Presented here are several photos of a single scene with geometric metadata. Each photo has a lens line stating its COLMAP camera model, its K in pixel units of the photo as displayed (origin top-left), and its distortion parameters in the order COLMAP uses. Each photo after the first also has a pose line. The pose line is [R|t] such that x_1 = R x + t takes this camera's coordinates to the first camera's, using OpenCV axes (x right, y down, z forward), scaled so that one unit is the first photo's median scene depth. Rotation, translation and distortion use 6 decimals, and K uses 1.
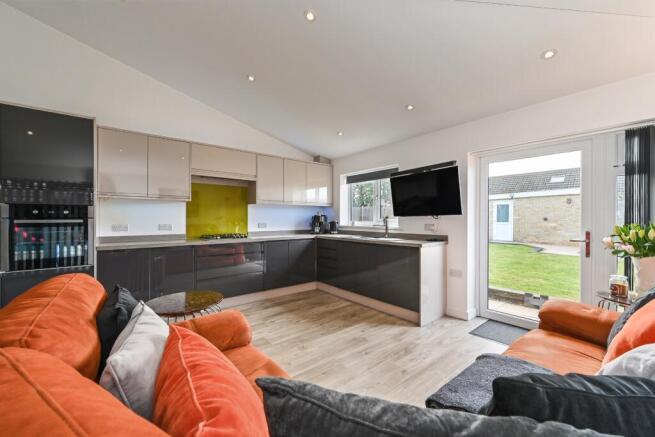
lens RADIAL K [[259.4, 0, 328.9], [0, 259.4, 219.4], [0, 0, 1]] dist [0.000238, 0.000003]
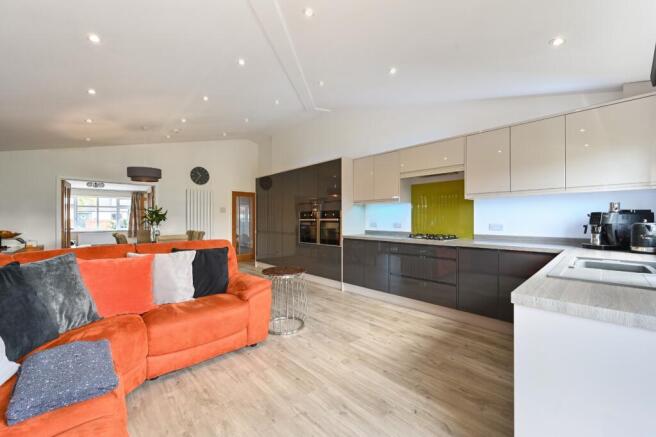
lens RADIAL K [[259.8, 0, 329.4], [0, 259.8, 219.4], [0, 0, 1]] dist [0.000238, 0.000003]
pose [[0.079857, 0.003825, -0.996799, 0.628608], [0.000898, 0.999992, 0.003910, -0.002379], [0.996806, -0.001207, 0.079853, 0.687880]]
